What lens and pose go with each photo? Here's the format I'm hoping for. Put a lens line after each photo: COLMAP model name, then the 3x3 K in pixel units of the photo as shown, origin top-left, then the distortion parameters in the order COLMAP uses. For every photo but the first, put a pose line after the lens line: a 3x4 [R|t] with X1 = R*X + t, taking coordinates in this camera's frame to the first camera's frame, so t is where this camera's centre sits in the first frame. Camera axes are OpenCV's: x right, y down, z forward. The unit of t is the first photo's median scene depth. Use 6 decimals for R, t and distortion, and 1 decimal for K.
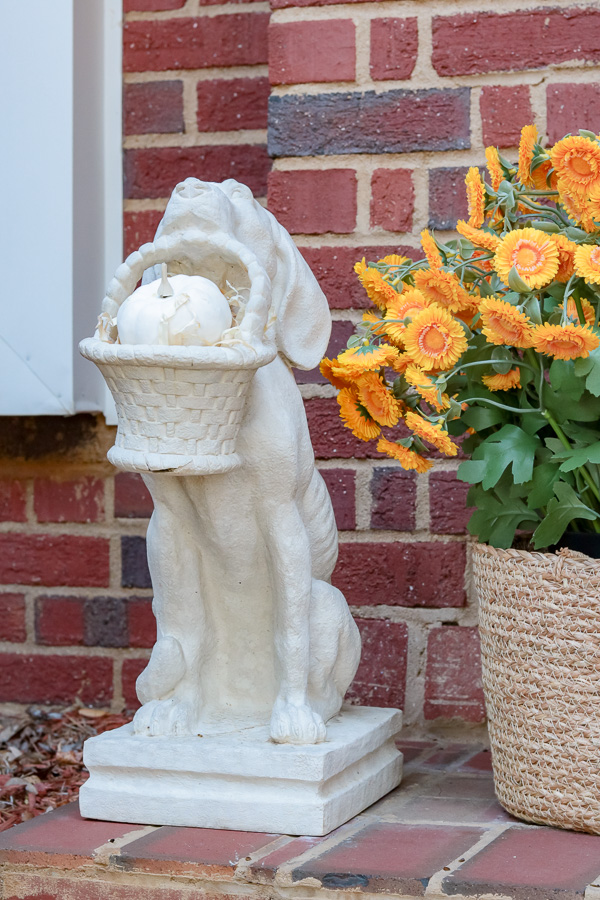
lens RADIAL K [[2182.6, 0, 300.0], [0, 2182.6, 450.0], [0, 0, 1]] dist [-0.096054, 0.007397]
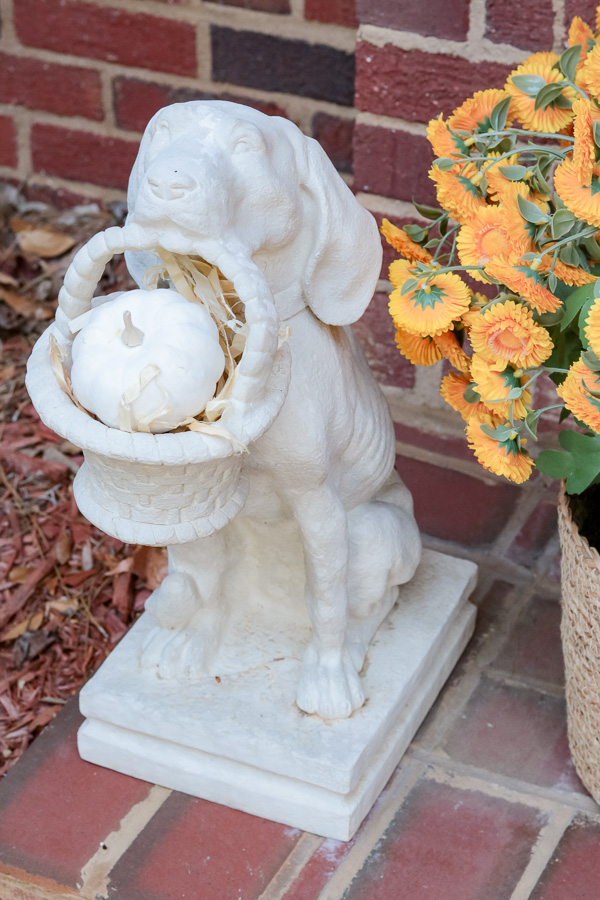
lens RADIAL K [[2182.6, 0, 300.0], [0, 2182.6, 450.0], [0, 0, 1]] dist [-0.096054, 0.007397]
pose [[0.993106, 0.063957, -0.098236, 0.062660], [0.000211, 0.837063, 0.547106, -0.402269], [0.117221, -0.543355, 0.831279, 0.343690]]
